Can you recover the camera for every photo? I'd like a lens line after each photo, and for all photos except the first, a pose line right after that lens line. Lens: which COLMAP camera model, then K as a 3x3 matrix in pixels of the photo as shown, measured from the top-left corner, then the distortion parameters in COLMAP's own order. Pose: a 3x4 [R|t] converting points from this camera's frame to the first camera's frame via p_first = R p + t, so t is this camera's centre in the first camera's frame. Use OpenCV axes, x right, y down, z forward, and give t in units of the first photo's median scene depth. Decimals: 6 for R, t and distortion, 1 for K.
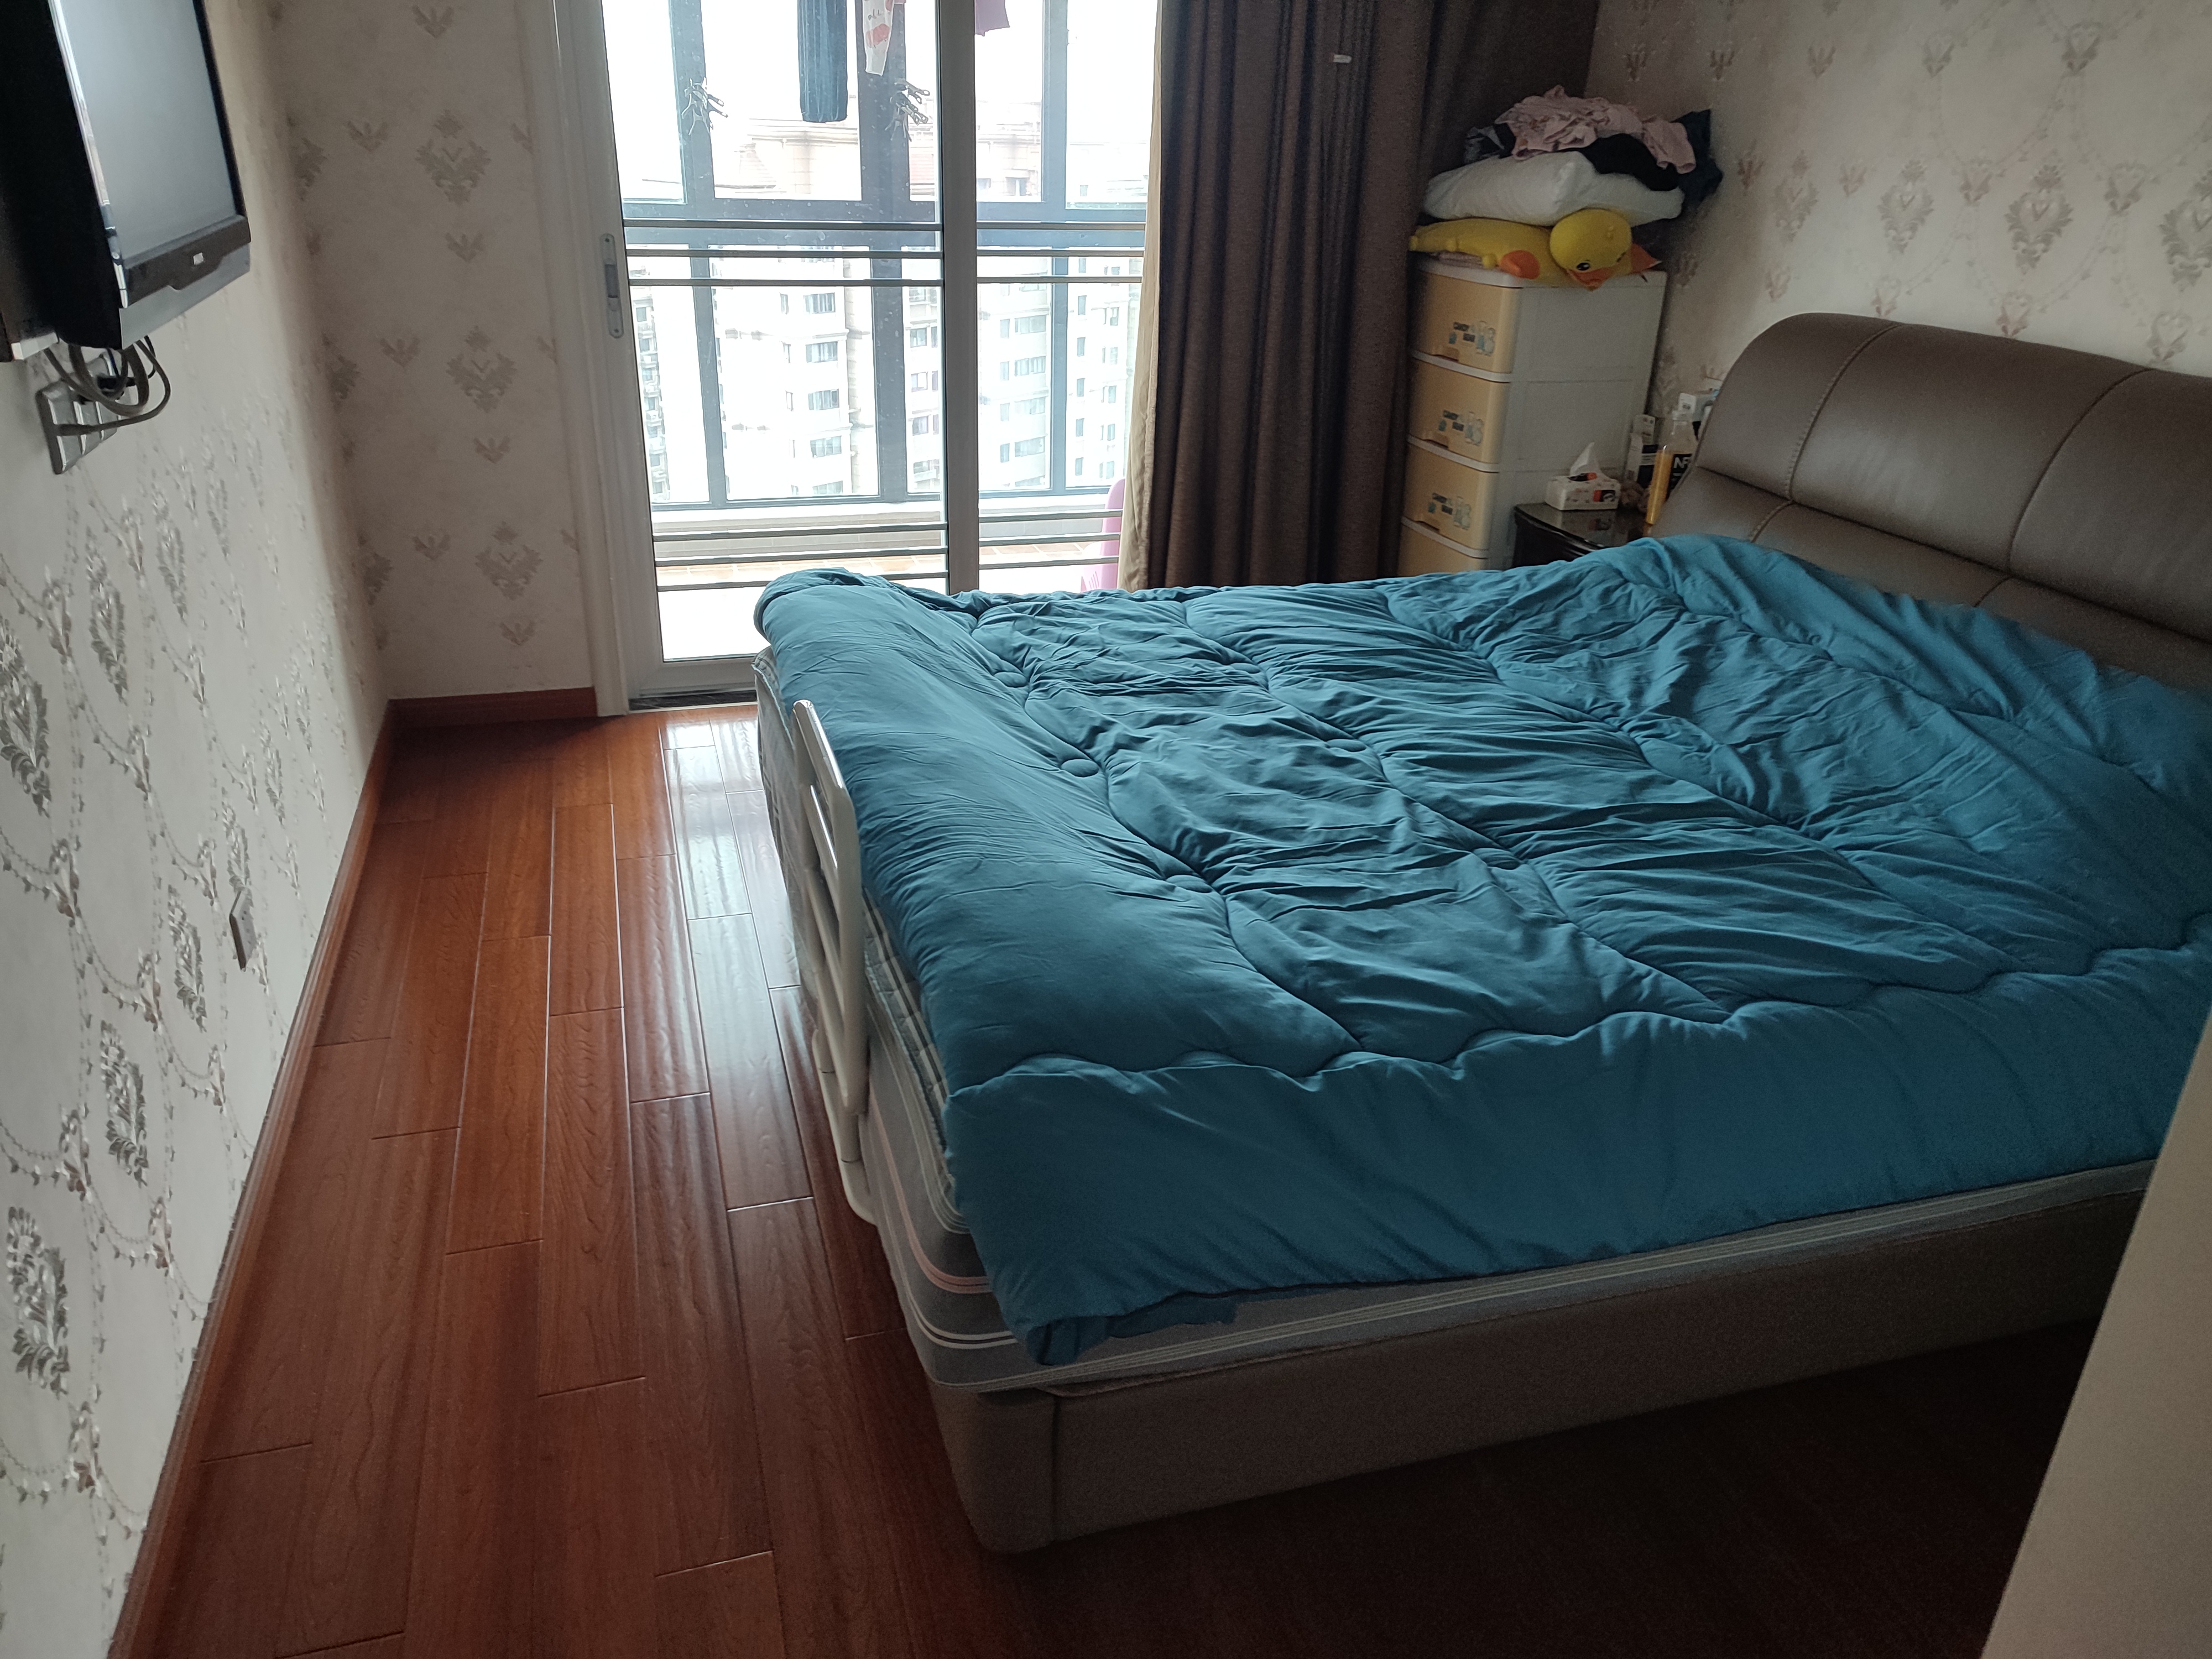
lens RADIAL K [[1608.4, 0, 1111.4], [0, 1608.4, 828.3], [0, 0, 1]] dist [0.017313, 0.003911]
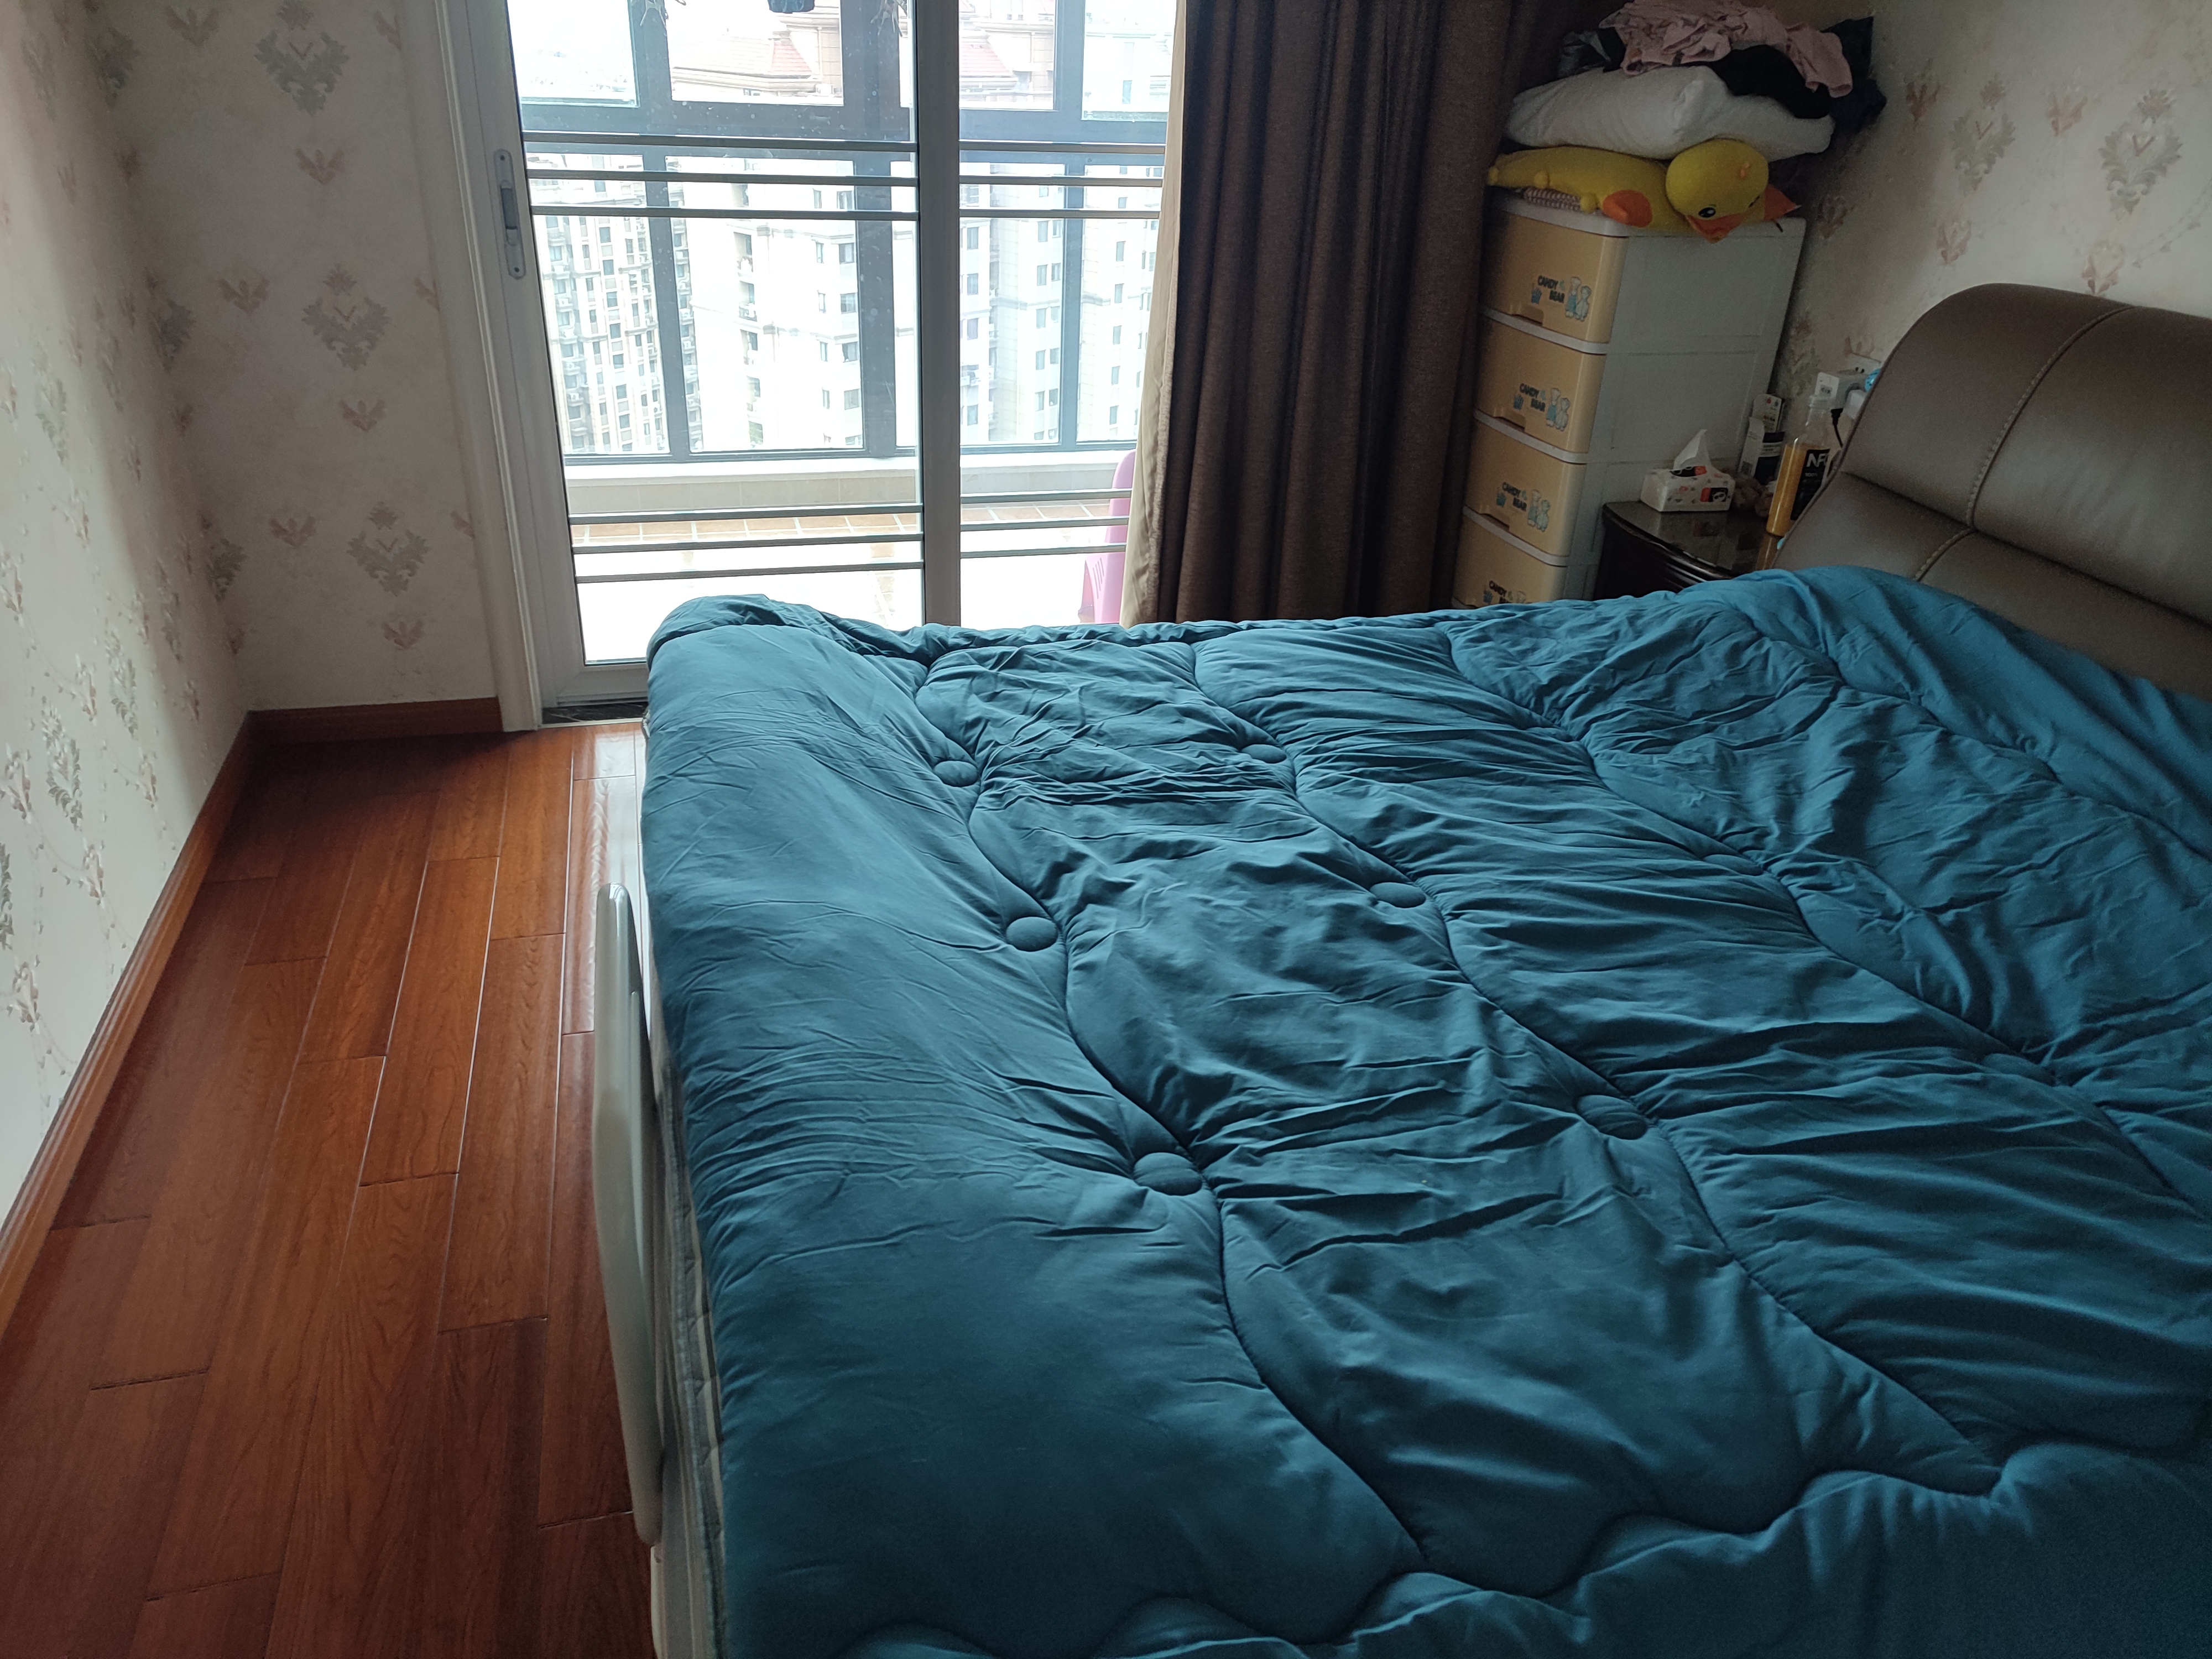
lens RADIAL K [[1594.2, 0, 1109.6], [0, 1594.2, 830.3], [0, 0, 1]] dist [0.047919, -0.064062]
pose [[0.999532, 0.024692, -0.018032, 0.021977], [-0.023619, 0.998066, 0.057499, -0.101367], [0.019417, -0.057046, 0.998183, 0.225307]]
